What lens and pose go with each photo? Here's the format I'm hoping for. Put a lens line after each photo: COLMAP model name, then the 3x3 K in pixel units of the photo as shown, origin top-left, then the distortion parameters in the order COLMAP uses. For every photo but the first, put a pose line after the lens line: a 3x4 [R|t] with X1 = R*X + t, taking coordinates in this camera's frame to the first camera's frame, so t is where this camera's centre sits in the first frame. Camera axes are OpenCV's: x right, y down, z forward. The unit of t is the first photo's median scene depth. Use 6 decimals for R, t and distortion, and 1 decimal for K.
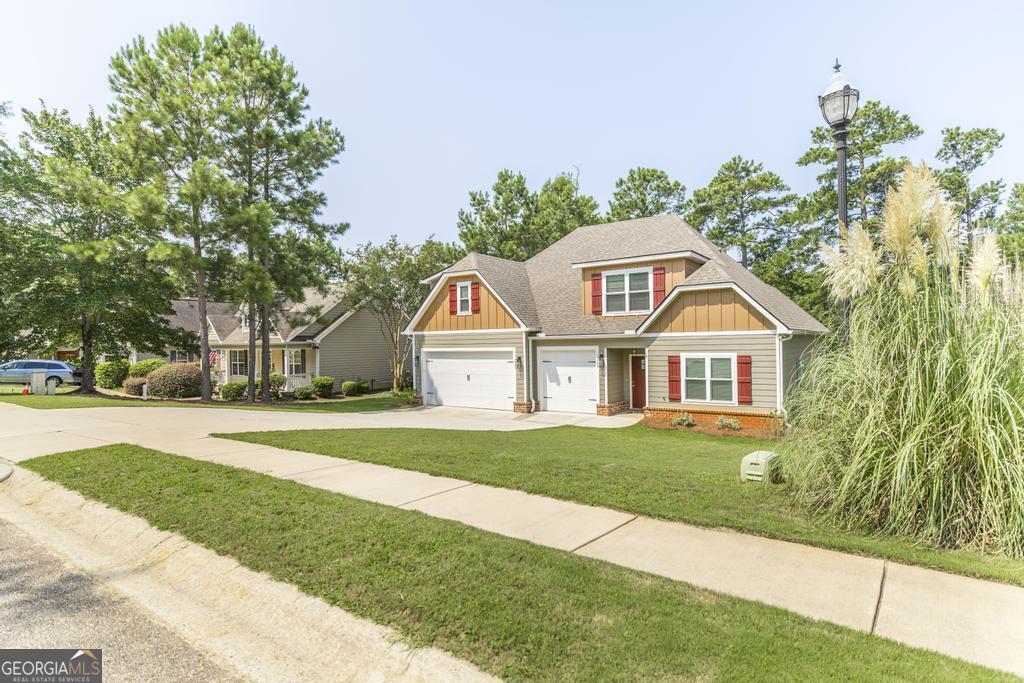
lens RADIAL K [[541.0, 0, 512.0], [0, 541.0, 341.5], [0, 0, 1]] dist [-0.000557, 0.000016]
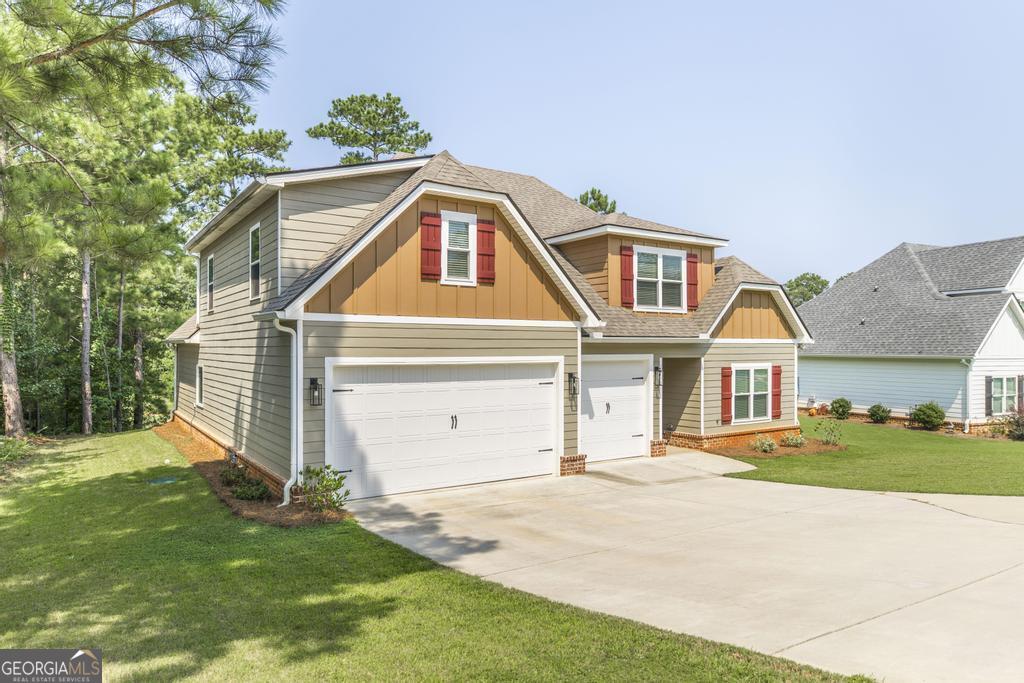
lens RADIAL K [[666.2, 0, 512.0], [0, 666.2, 341.5], [0, 0, 1]] dist [0.004422, -0.000187]
pose [[0.360117, 0.027596, 0.932499, -0.666487], [-0.008413, 0.999618, -0.026334, 0.015241], [-0.932869, 0.001638, 0.360211, 0.842074]]
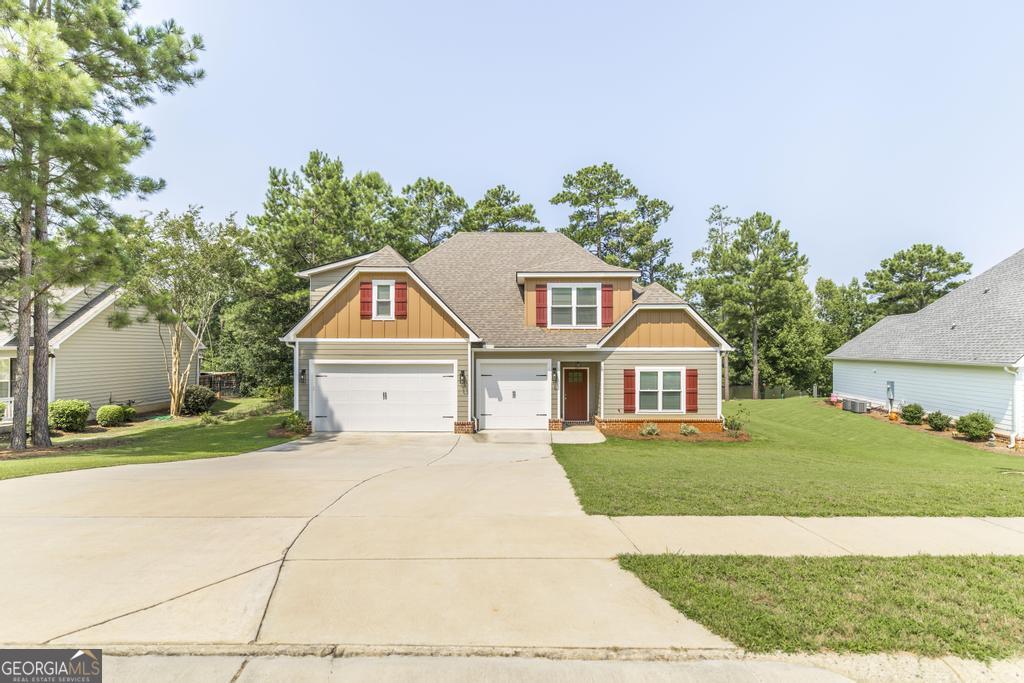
lens RADIAL K [[529.5, 0, 512.0], [0, 529.5, 341.5], [0, 0, 1]] dist [0.004949, 0.000664]
pose [[0.823753, 0.024606, 0.566414, -0.428834], [-0.015814, 0.999666, -0.020428, -0.002840], [-0.566728, 0.007870, 0.823867, 0.246516]]
